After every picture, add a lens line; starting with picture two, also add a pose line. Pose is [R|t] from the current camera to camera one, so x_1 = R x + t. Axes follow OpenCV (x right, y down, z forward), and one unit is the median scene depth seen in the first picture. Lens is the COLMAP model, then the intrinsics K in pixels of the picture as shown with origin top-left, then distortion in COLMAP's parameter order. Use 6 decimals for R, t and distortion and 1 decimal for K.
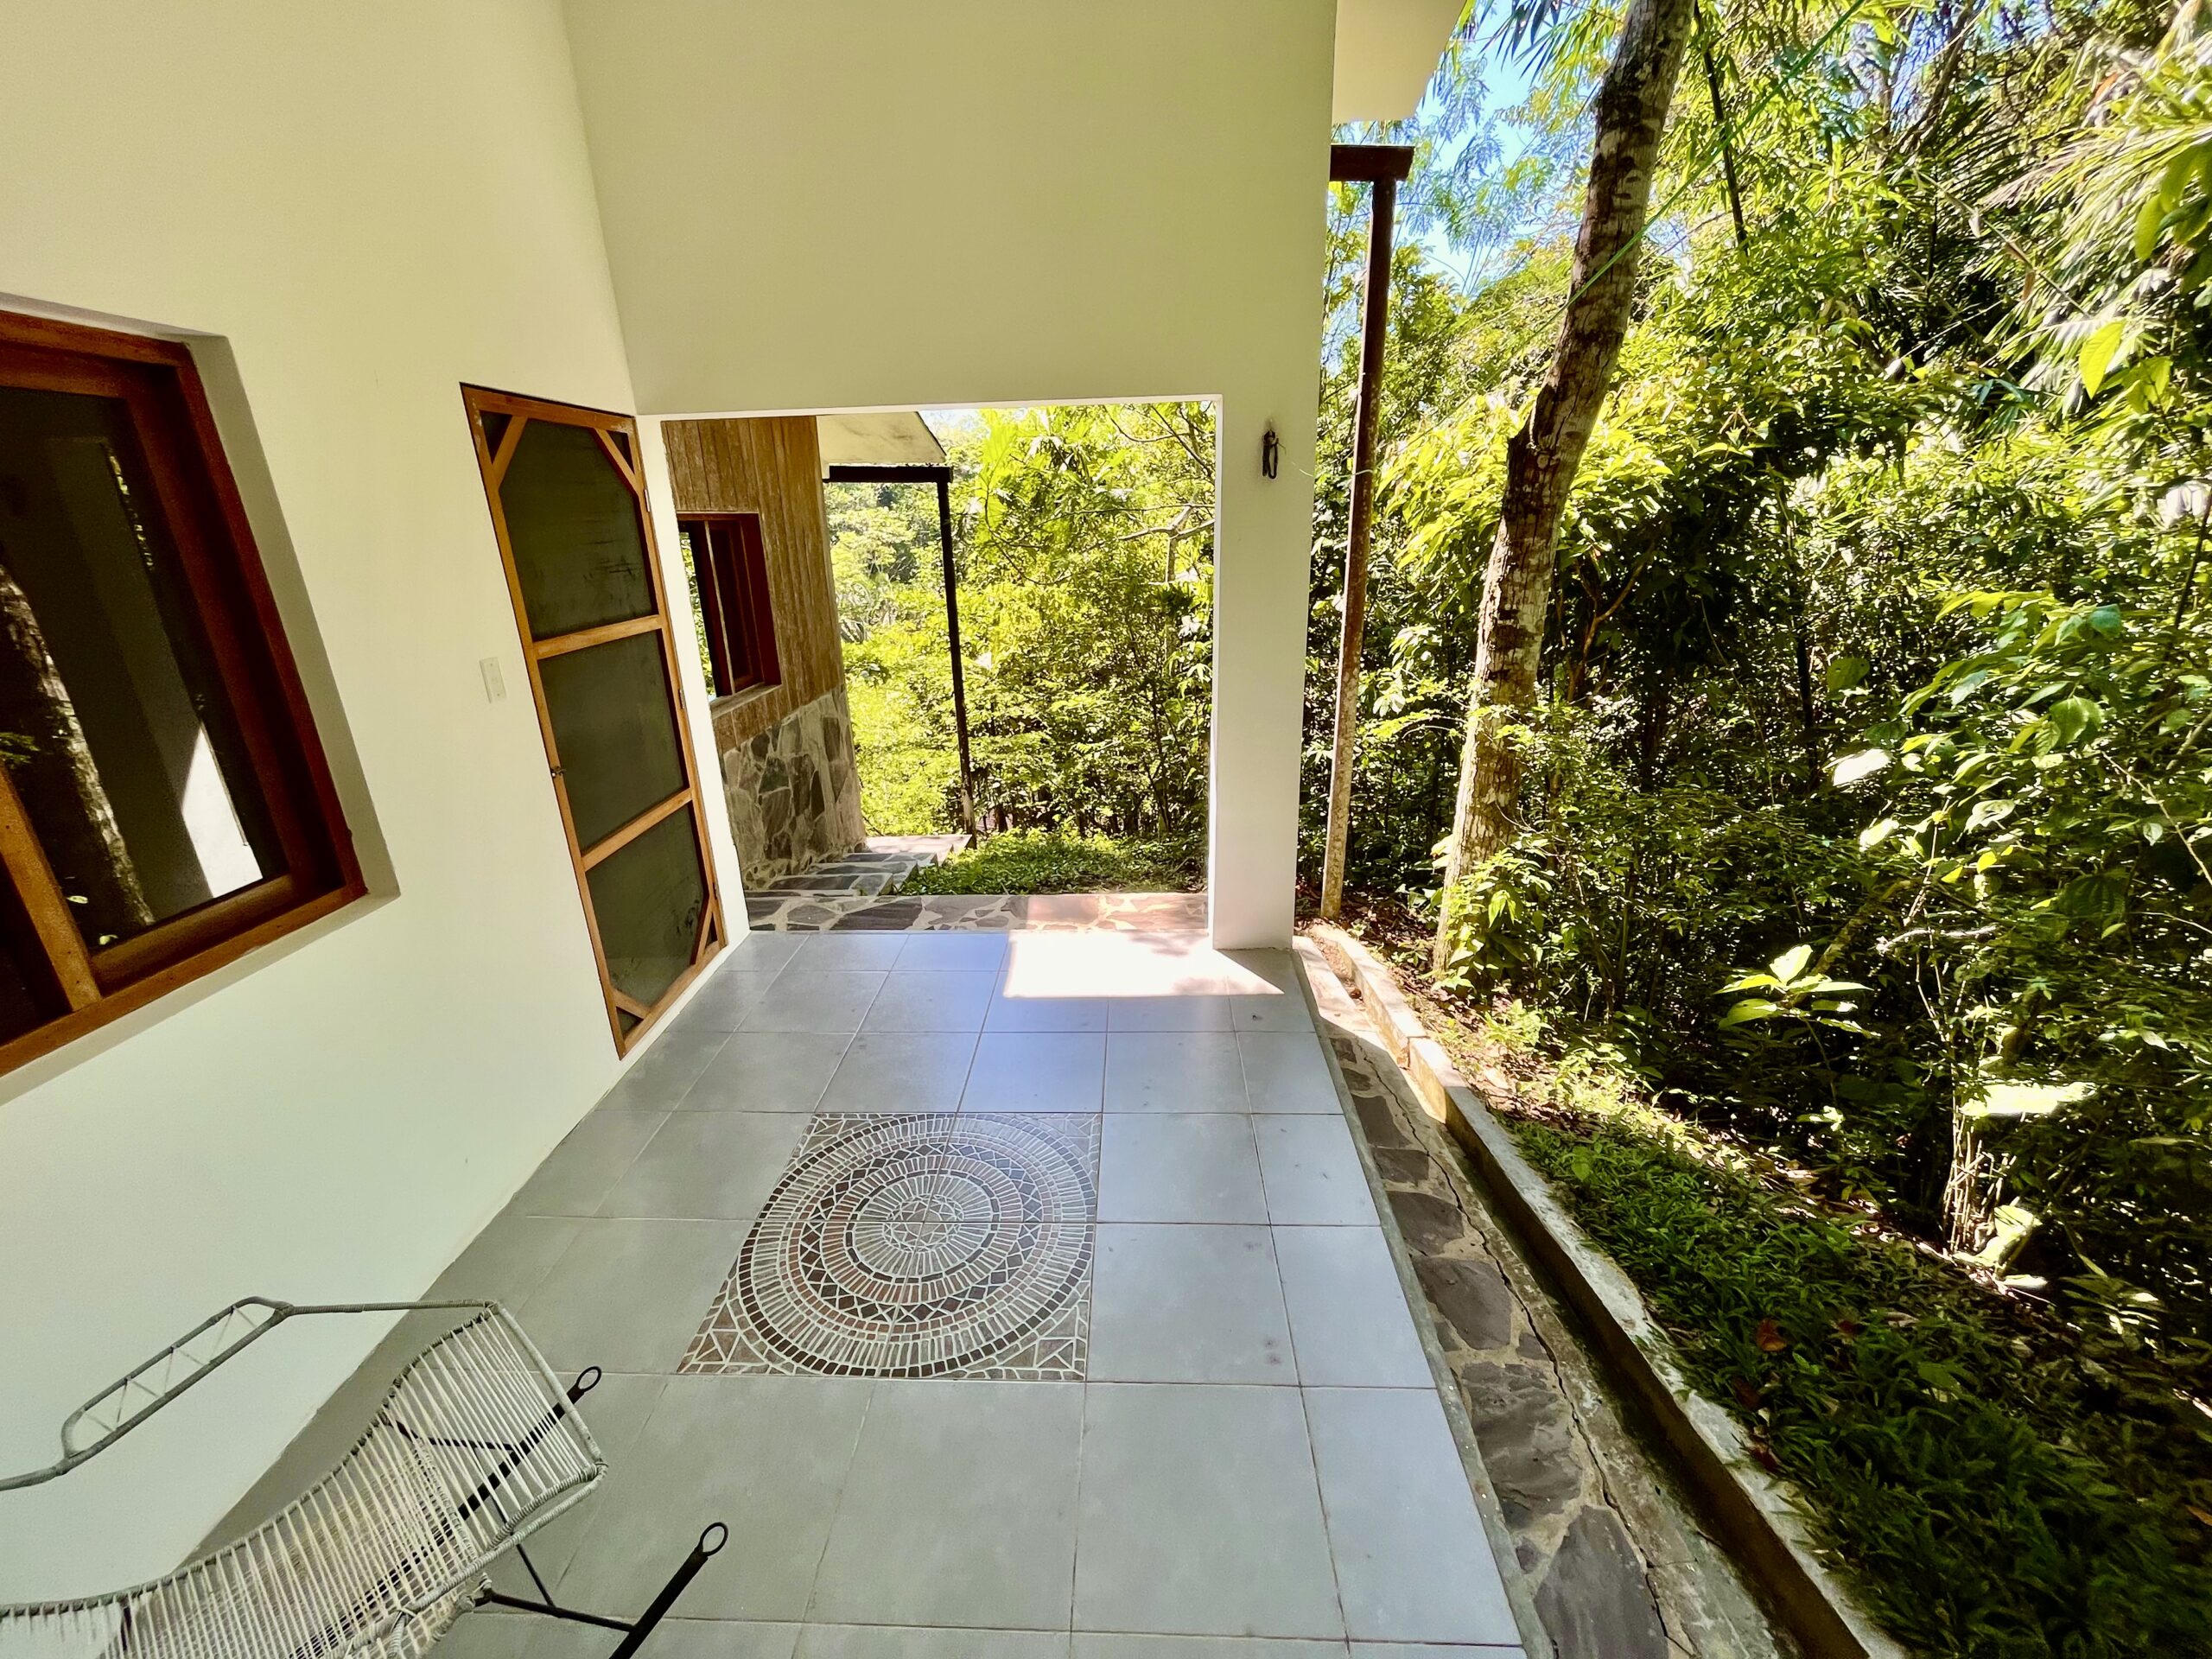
lens RADIAL K [[896.1, 0, 1099.2], [0, 896.1, 826.7], [0, 0, 1]] dist [-0.002215, -0.000237]
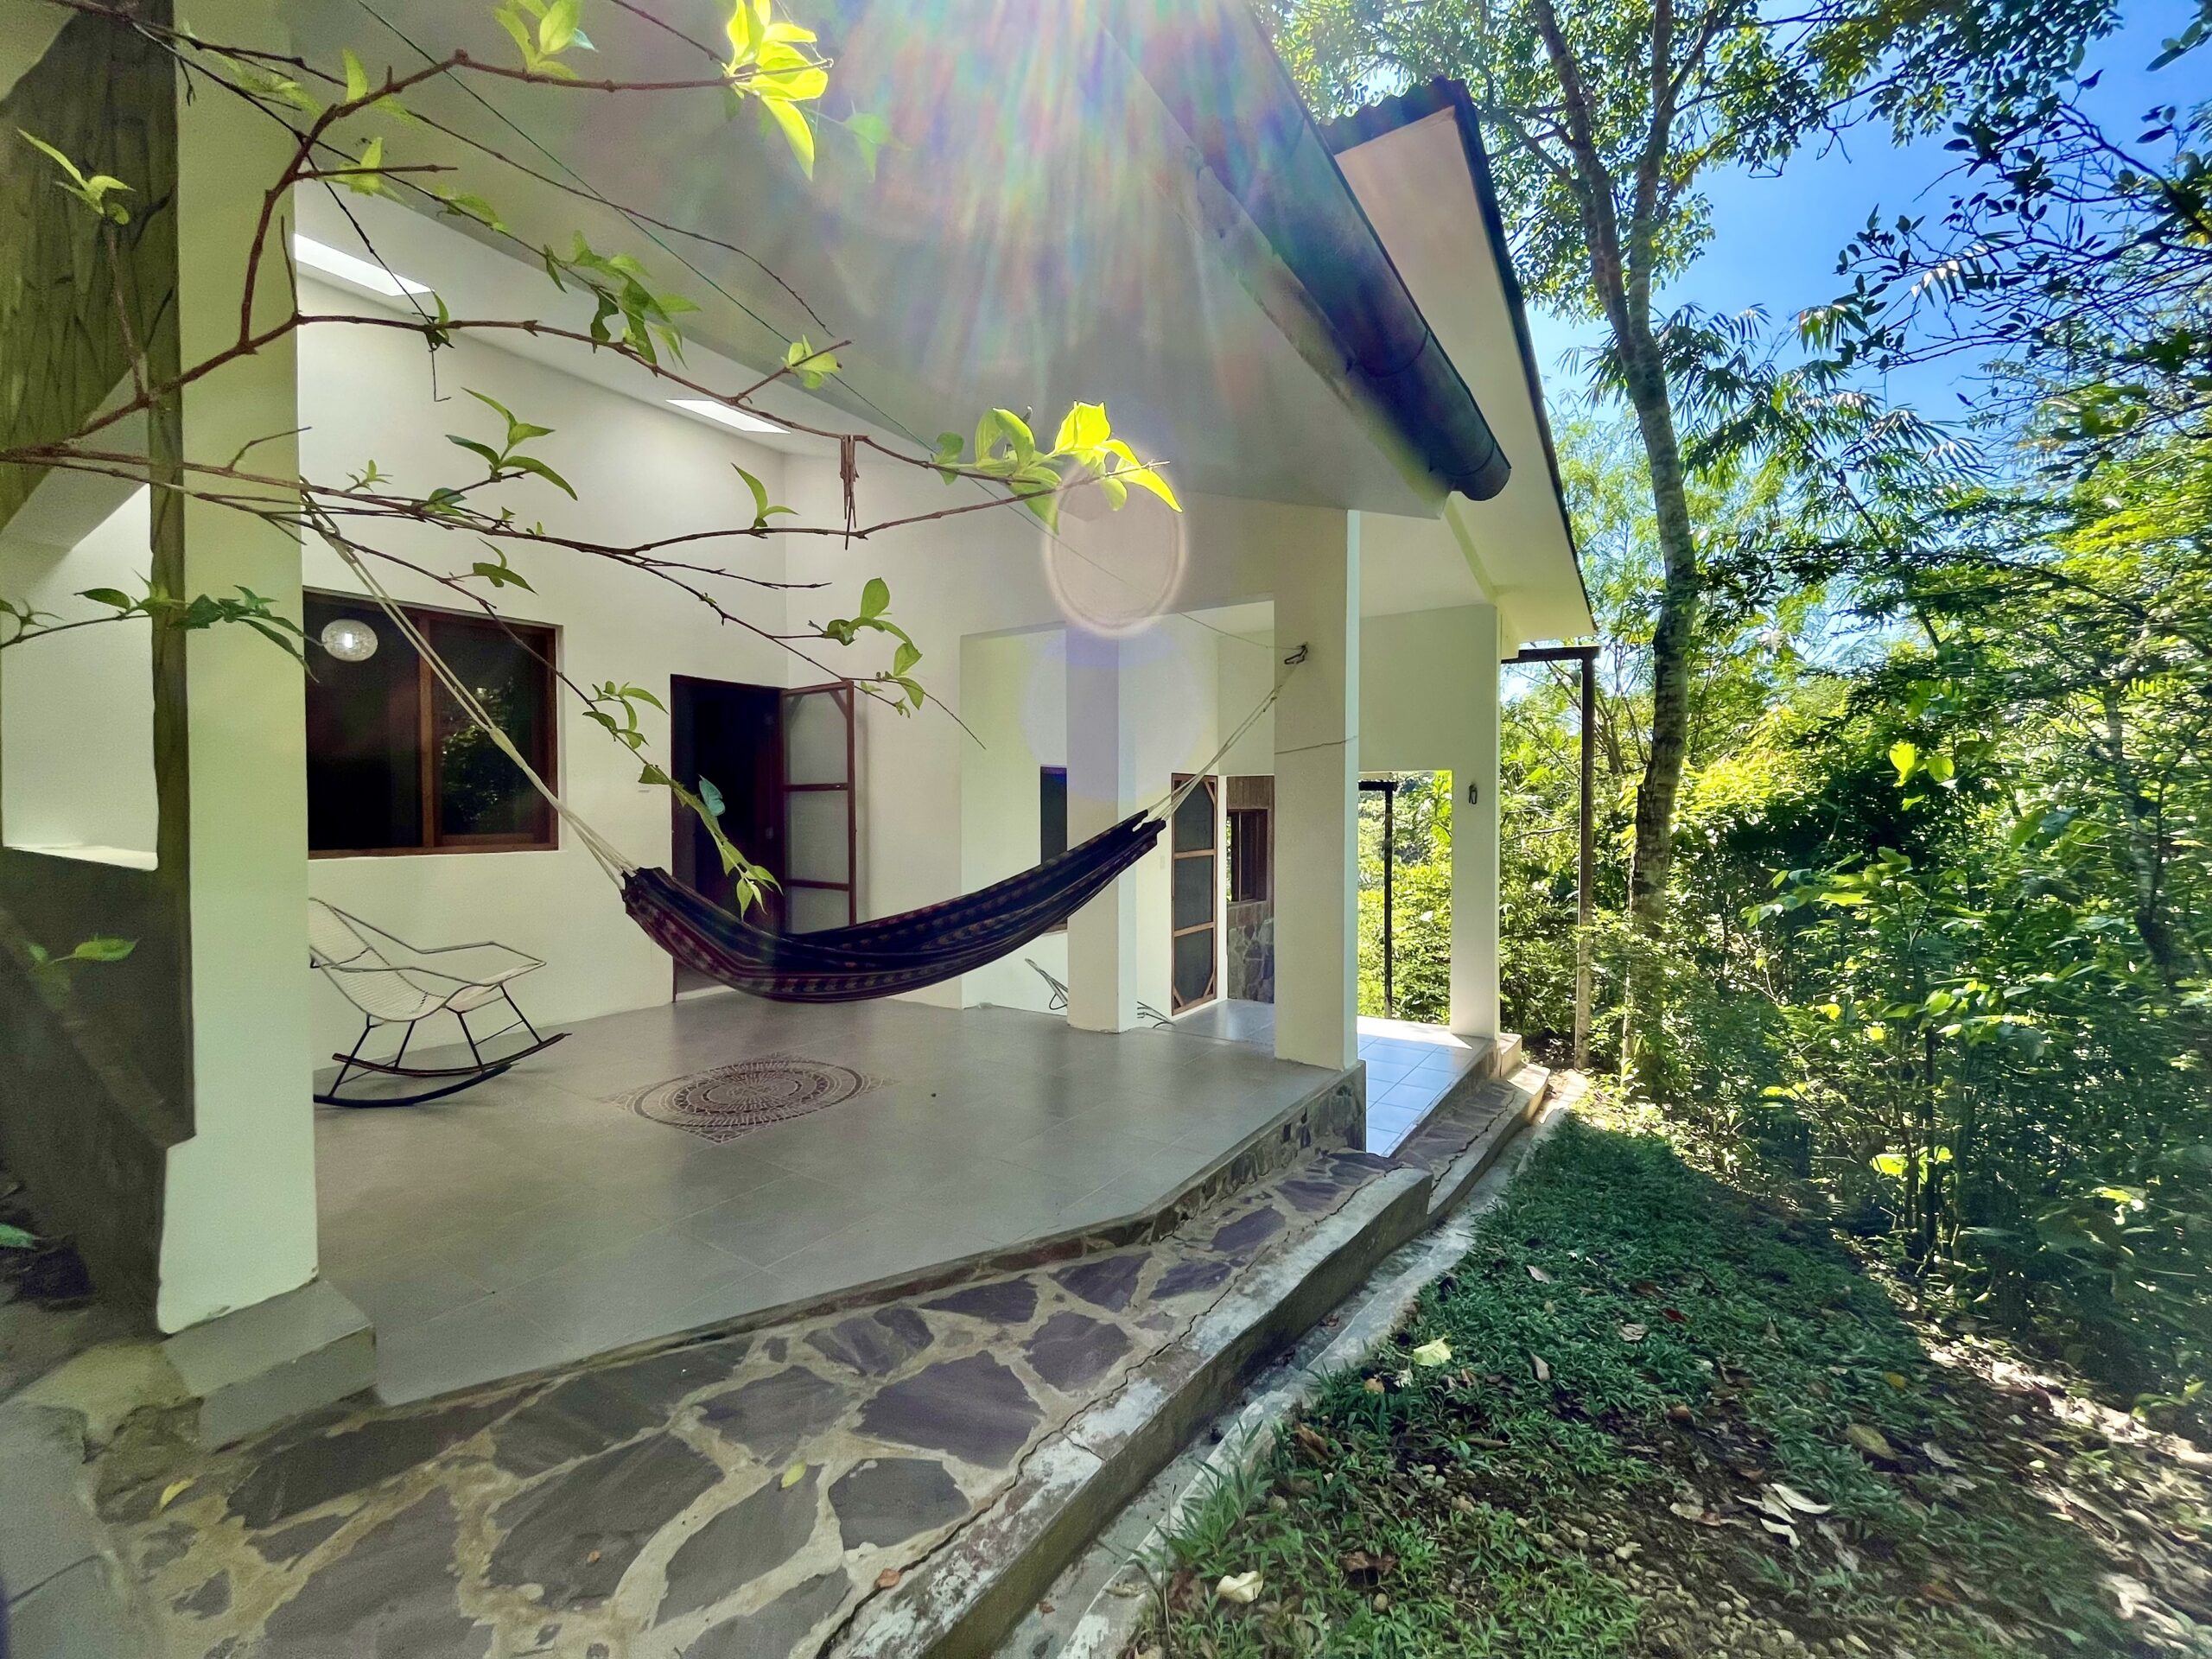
lens RADIAL K [[896.1, 0, 1099.2], [0, 896.1, 826.7], [0, 0, 1]] dist [-0.002215, -0.000237]
pose [[0.847558, 0.036196, -0.529468, 0.515238], [-0.194731, 0.949293, -0.246824, 0.354154], [0.493686, 0.312301, 0.811629, -1.114106]]
